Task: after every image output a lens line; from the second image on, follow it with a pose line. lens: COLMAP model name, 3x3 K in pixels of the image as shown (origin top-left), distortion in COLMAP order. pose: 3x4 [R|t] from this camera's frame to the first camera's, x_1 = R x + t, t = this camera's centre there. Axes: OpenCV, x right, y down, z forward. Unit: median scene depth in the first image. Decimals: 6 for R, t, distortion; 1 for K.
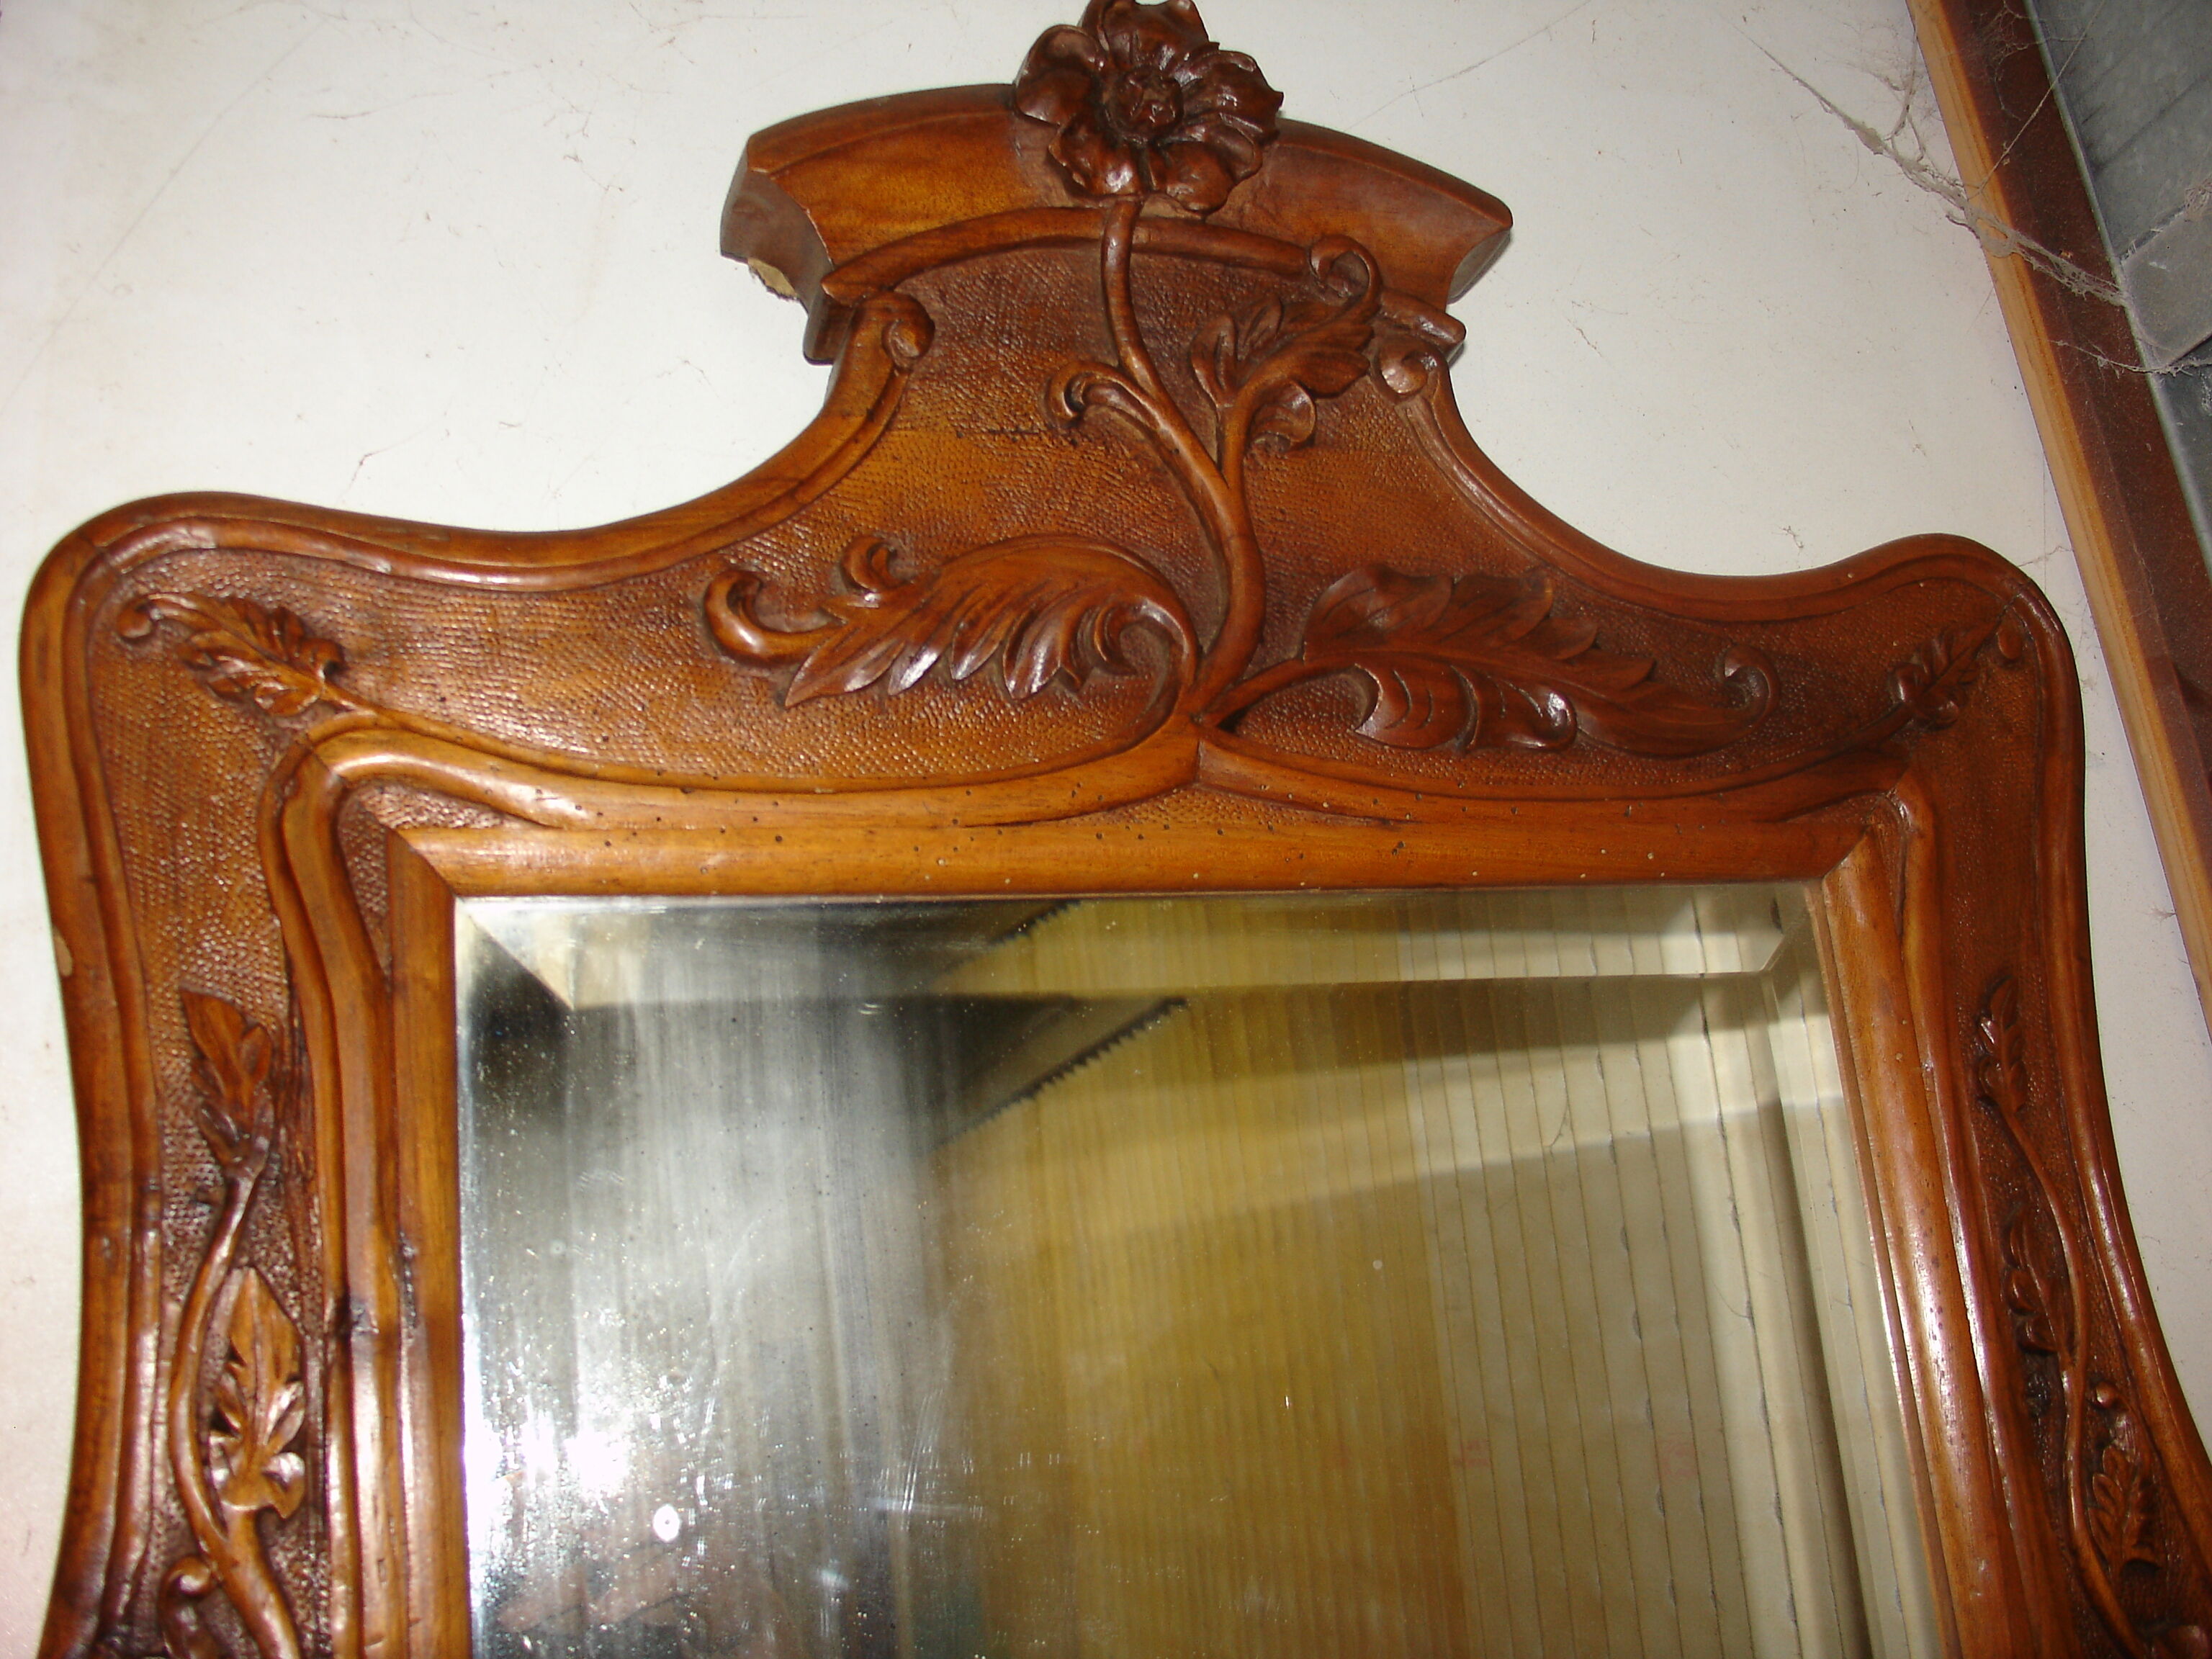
lens RADIAL K [[2206.3, 0, 1090.4], [0, 2206.3, 797.7], [0, 0, 1]] dist [-0.197441, 0.220664]
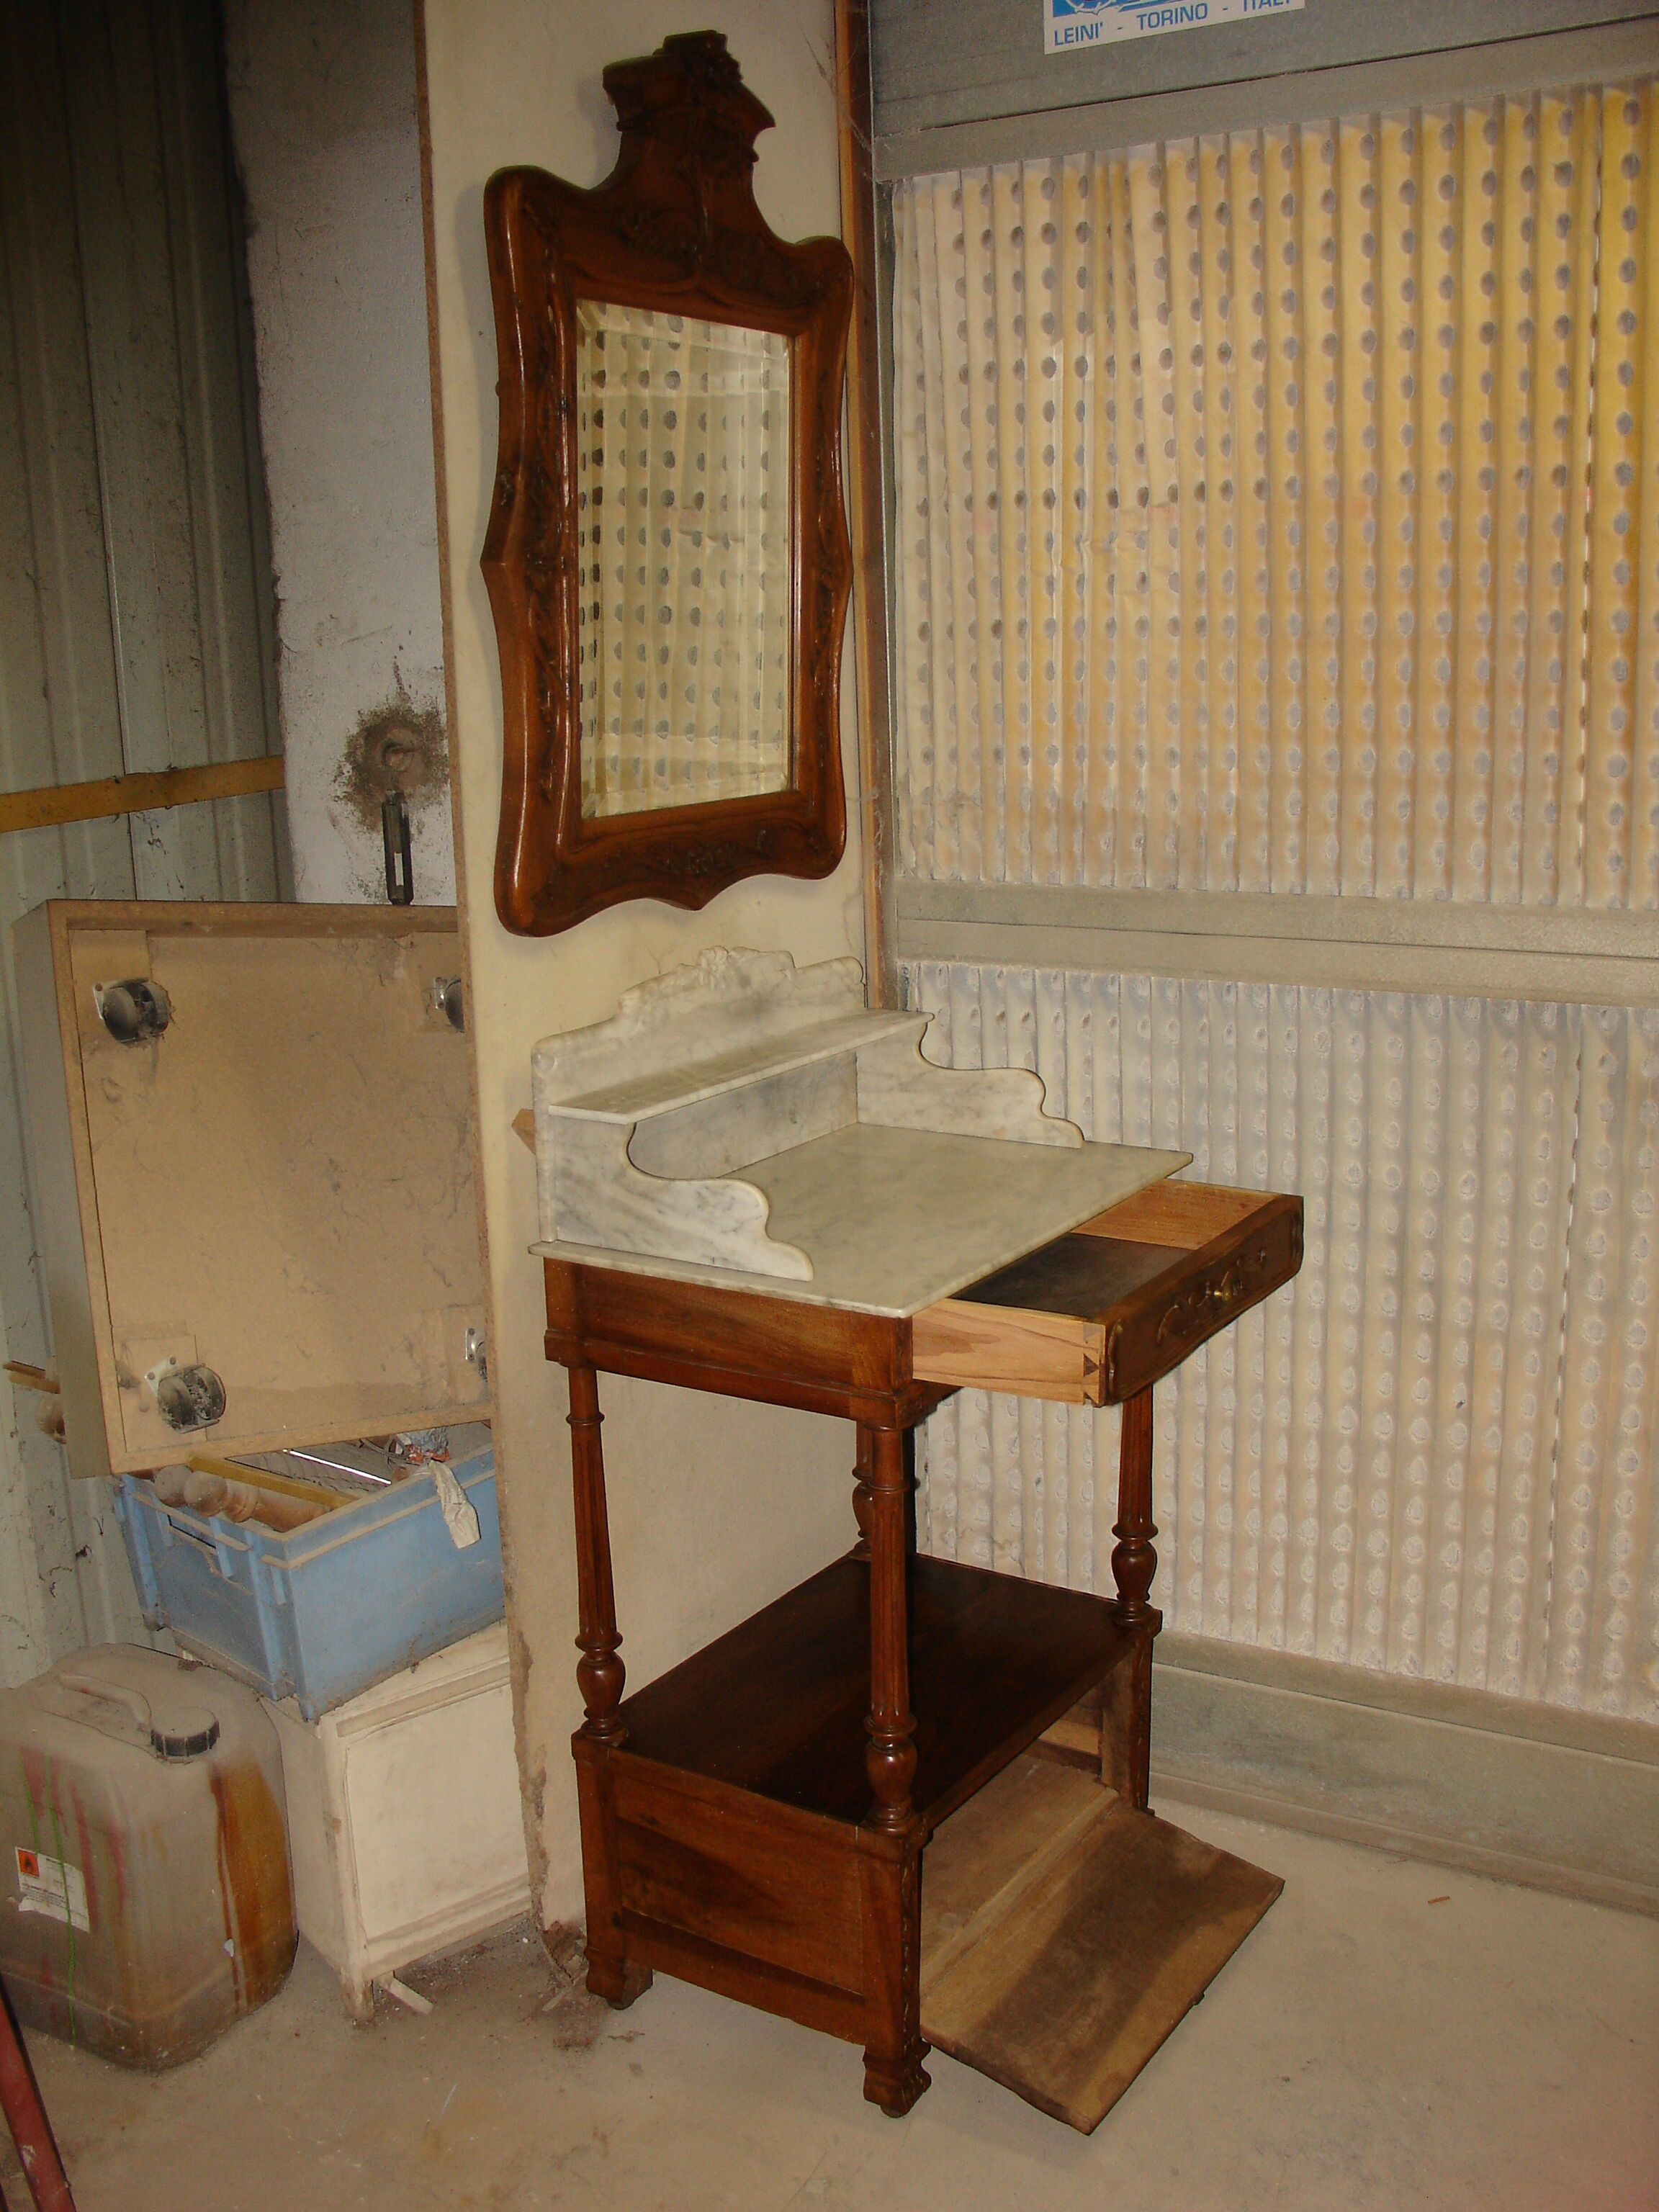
lens RADIAL K [[2206.3, 0, 820.8], [0, 2206.3, 1129.7], [0, 0, 1]] dist [-0.197441, 0.220664]
pose [[0.724015, -0.072205, 0.685994, -2.232150], [-0.275609, 0.881390, 0.383656, -0.191505], [-0.632330, -0.466839, 0.618239, -1.896713]]
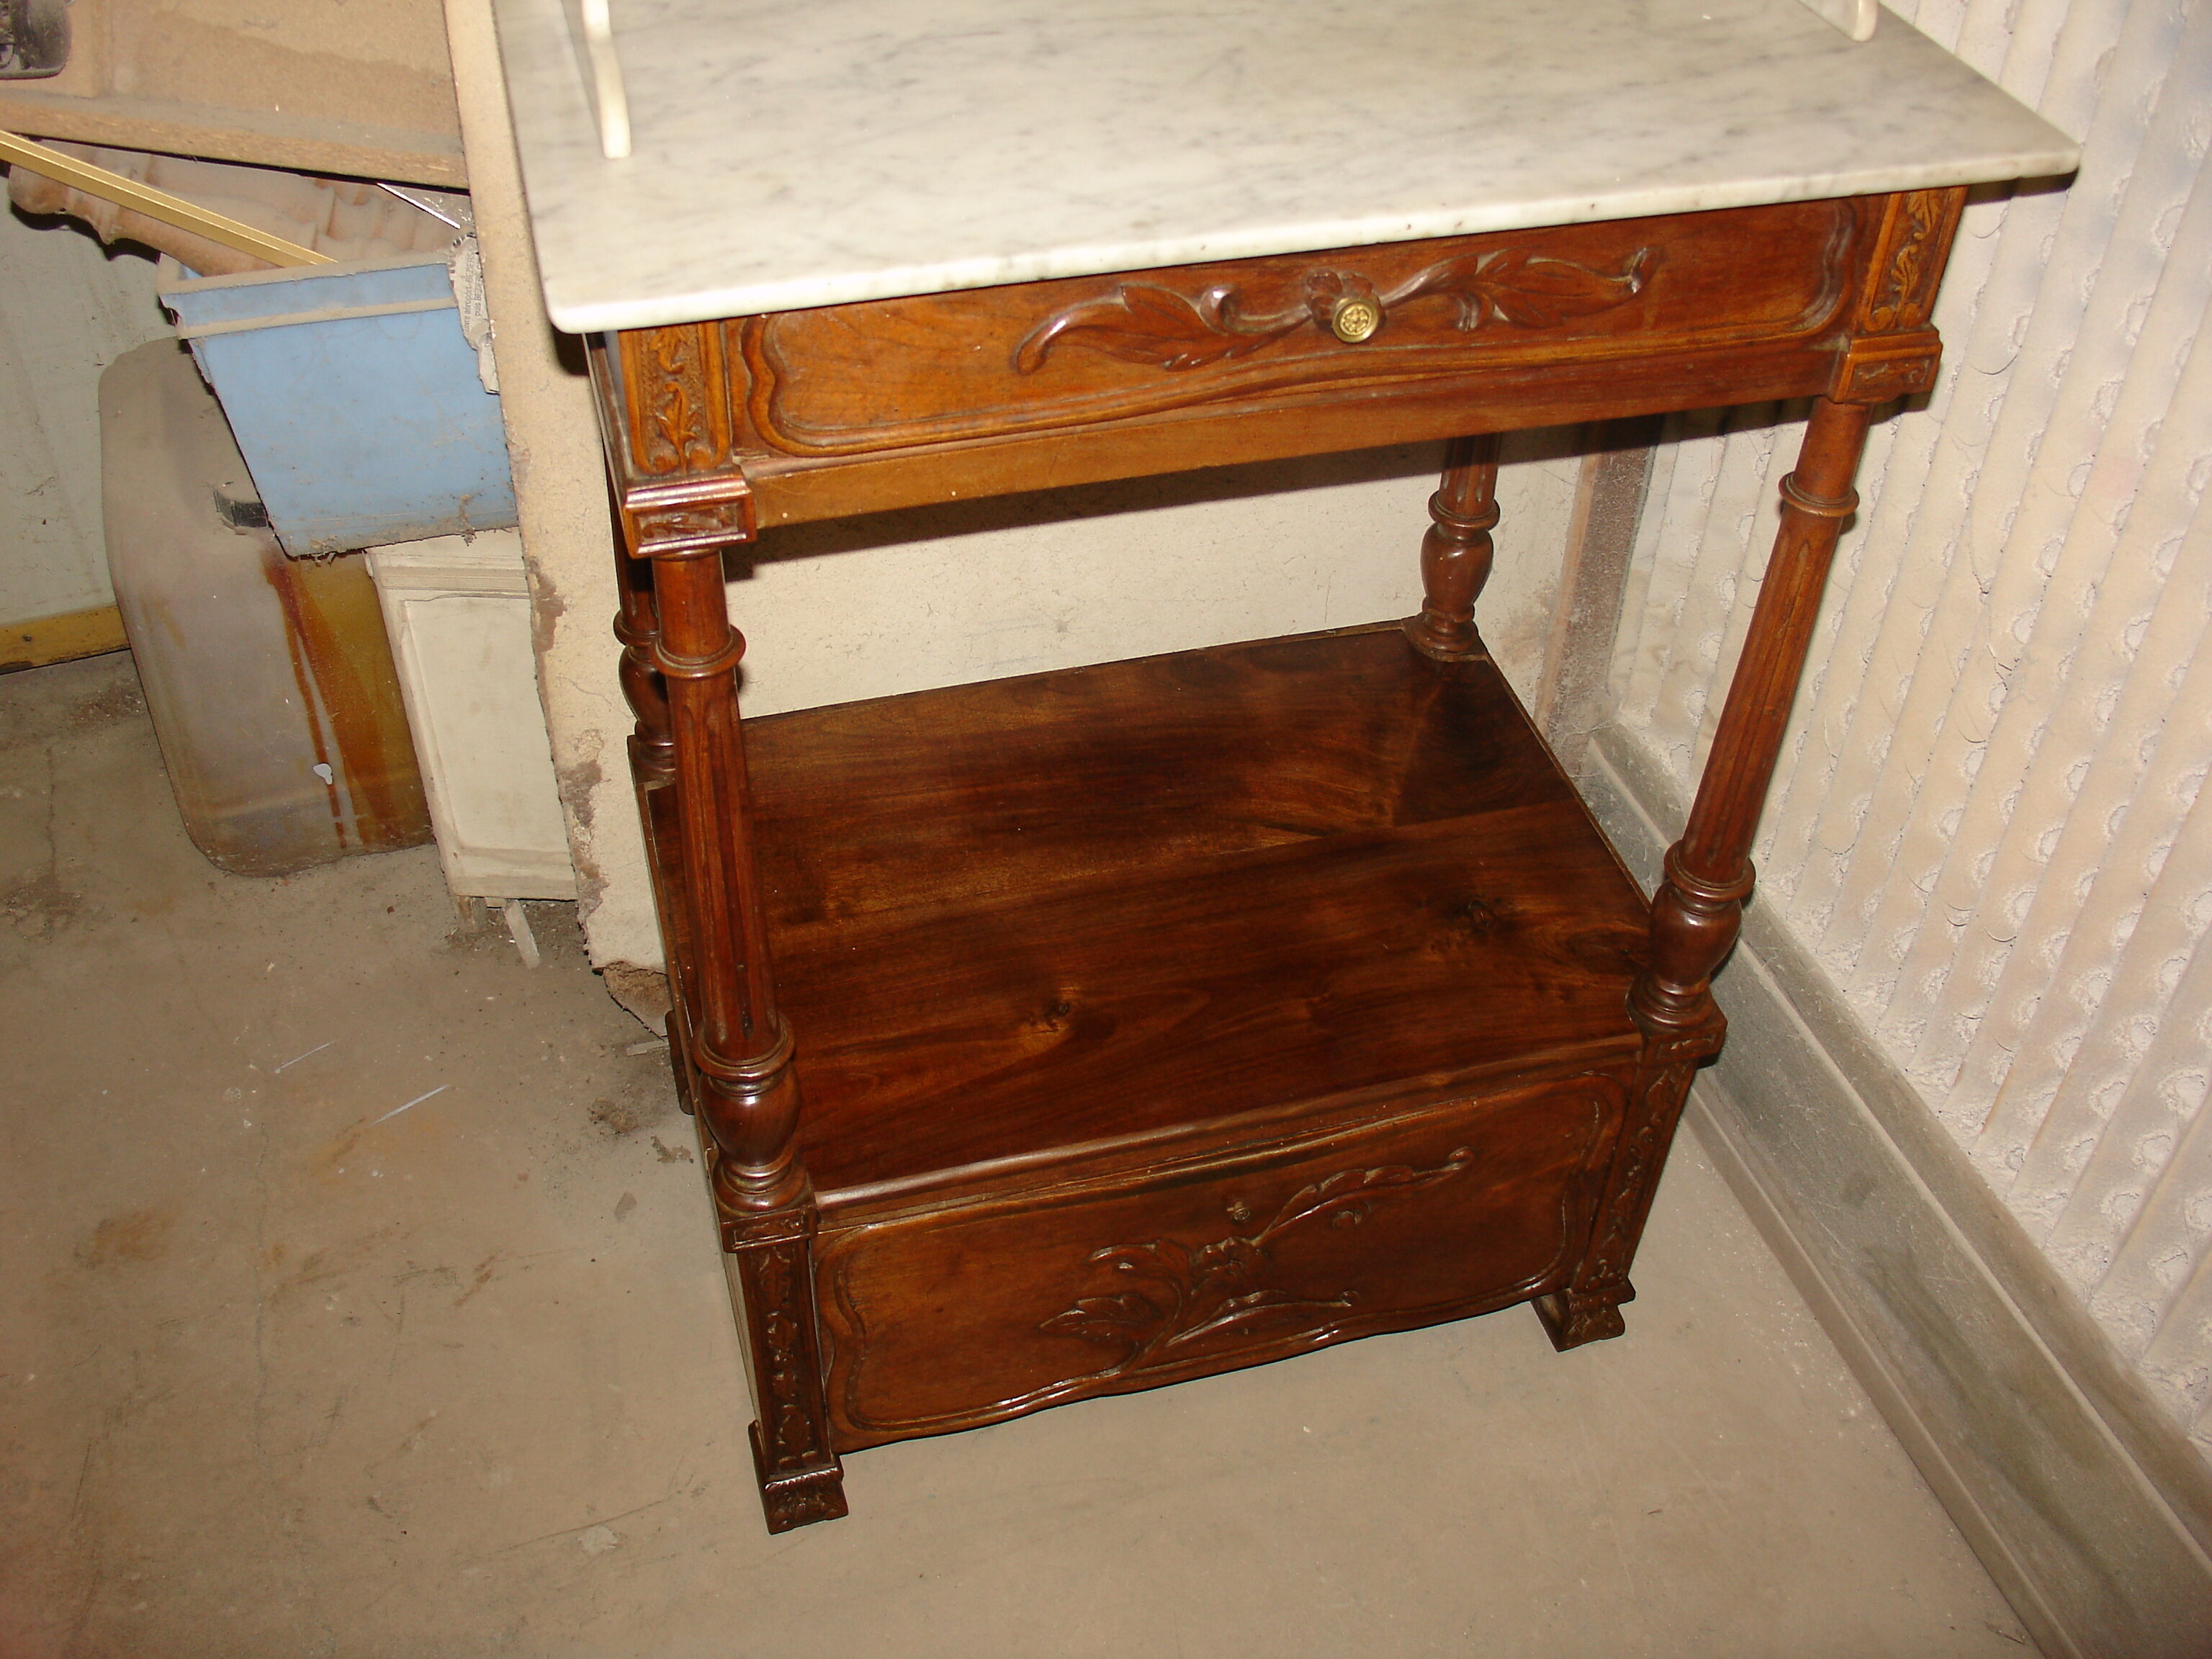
lens RADIAL K [[2209.4, 0, 1083.6], [0, 2209.4, 797.3], [0, 0, 1]] dist [-0.203780, 0.235693]
pose [[0.990851, 0.073653, 0.113090, 0.028092], [-0.134646, 0.482399, 0.865541, 0.210552], [0.009196, -0.872849, 0.487903, -1.039823]]
